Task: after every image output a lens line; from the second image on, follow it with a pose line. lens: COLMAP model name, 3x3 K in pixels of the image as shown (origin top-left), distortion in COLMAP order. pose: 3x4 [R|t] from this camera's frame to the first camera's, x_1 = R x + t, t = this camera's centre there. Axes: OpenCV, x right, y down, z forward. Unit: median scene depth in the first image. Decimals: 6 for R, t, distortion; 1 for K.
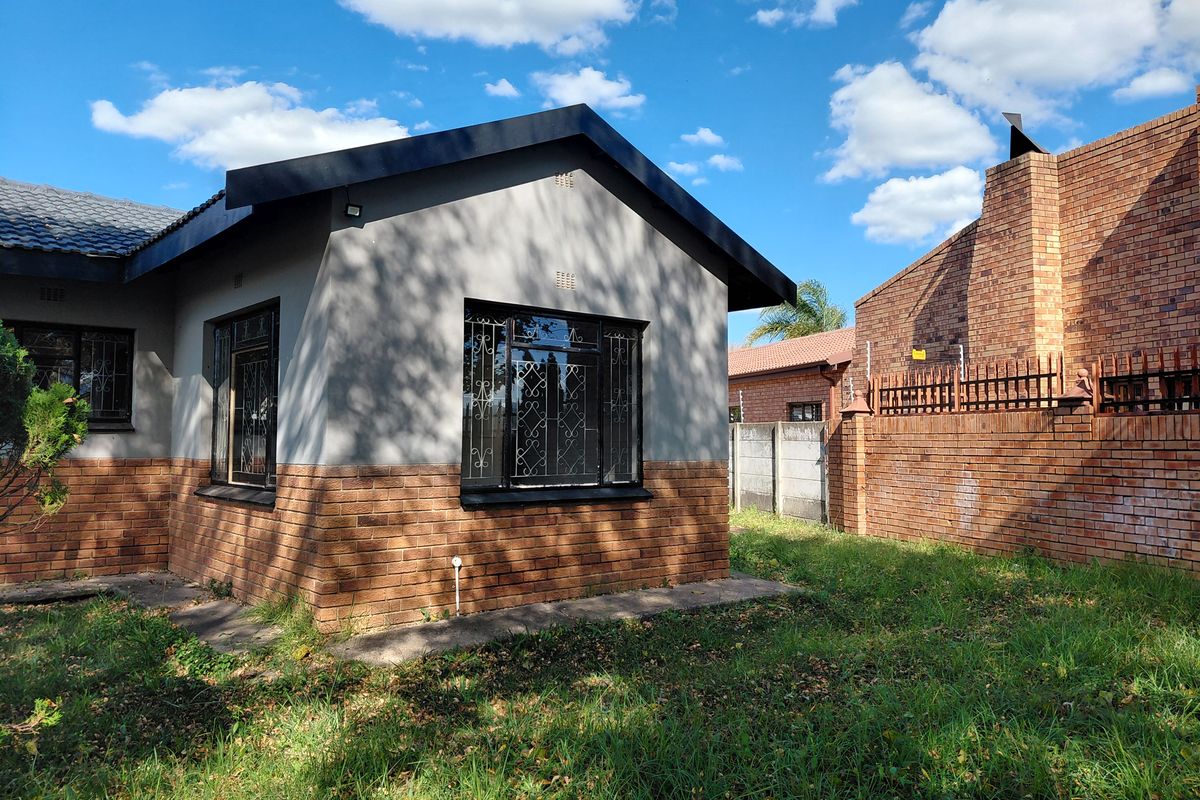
lens RADIAL K [[880.7, 0, 598.3], [0, 880.7, 363.2], [0, 0, 1]] dist [-0.004063, -0.023111]
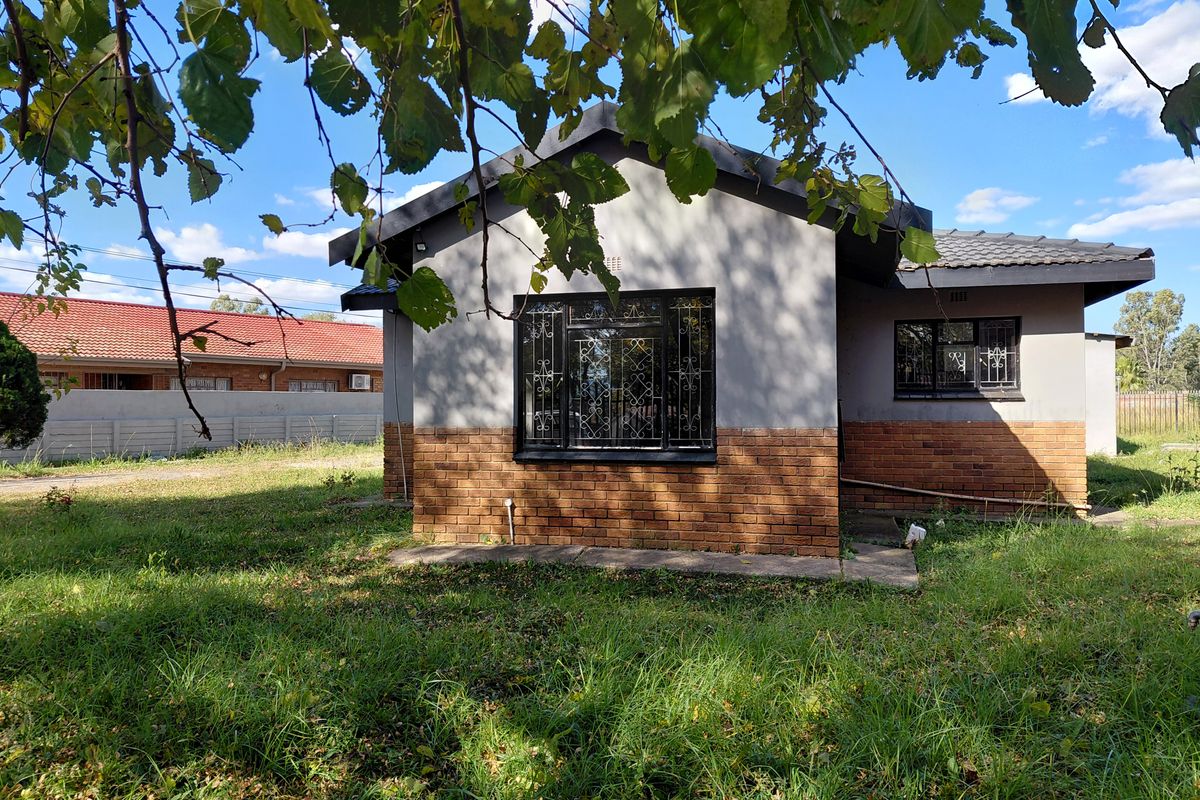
lens RADIAL K [[880.7, 0, 602.2], [0, 880.7, 417.5], [0, 0, 1]] dist [-0.004063, -0.023111]
pose [[0.557499, -0.001379, -0.830176, 0.862507], [0.082309, 0.995163, 0.053621, 0.035450], [0.826087, -0.098225, 0.554916, 0.348722]]
